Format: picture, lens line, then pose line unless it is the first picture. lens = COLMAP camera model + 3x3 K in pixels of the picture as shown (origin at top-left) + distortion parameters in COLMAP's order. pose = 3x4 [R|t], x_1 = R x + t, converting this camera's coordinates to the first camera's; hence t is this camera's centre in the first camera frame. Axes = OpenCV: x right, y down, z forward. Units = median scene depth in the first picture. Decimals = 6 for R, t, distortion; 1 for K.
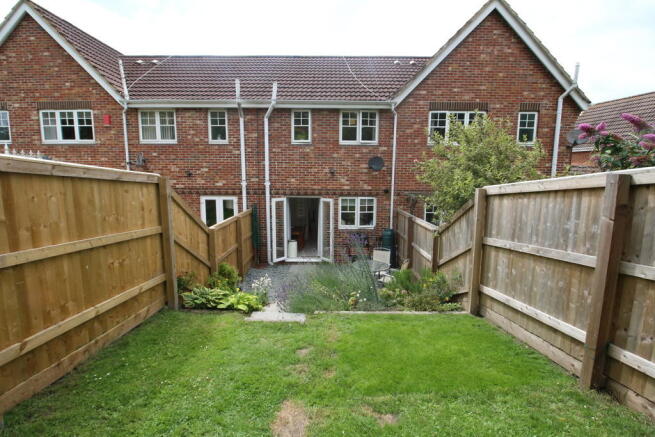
lens RADIAL K [[305.2, 0, 325.7], [0, 305.2, 216.6], [0, 0, 1]] dist [-0.016598, -0.002606]
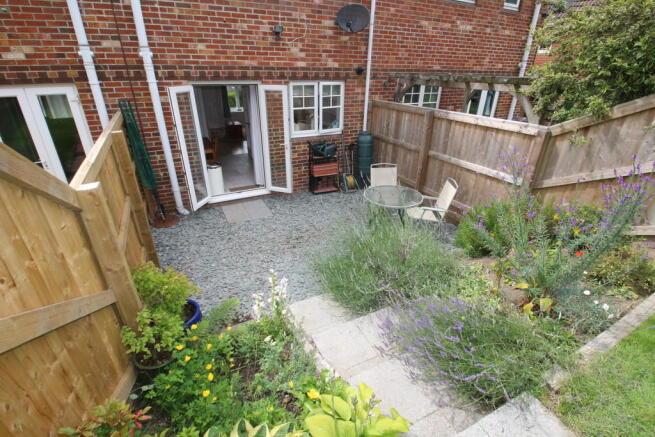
lens RADIAL K [[305.2, 0, 329.6], [0, 305.2, 217.1], [0, 0, 1]] dist [-0.016598, -0.002606]
pose [[0.886452, -0.198463, 0.418109, -0.182765], [0.054930, 0.942124, 0.330735, -0.008898], [-0.459549, -0.270214, 0.846049, 0.404919]]
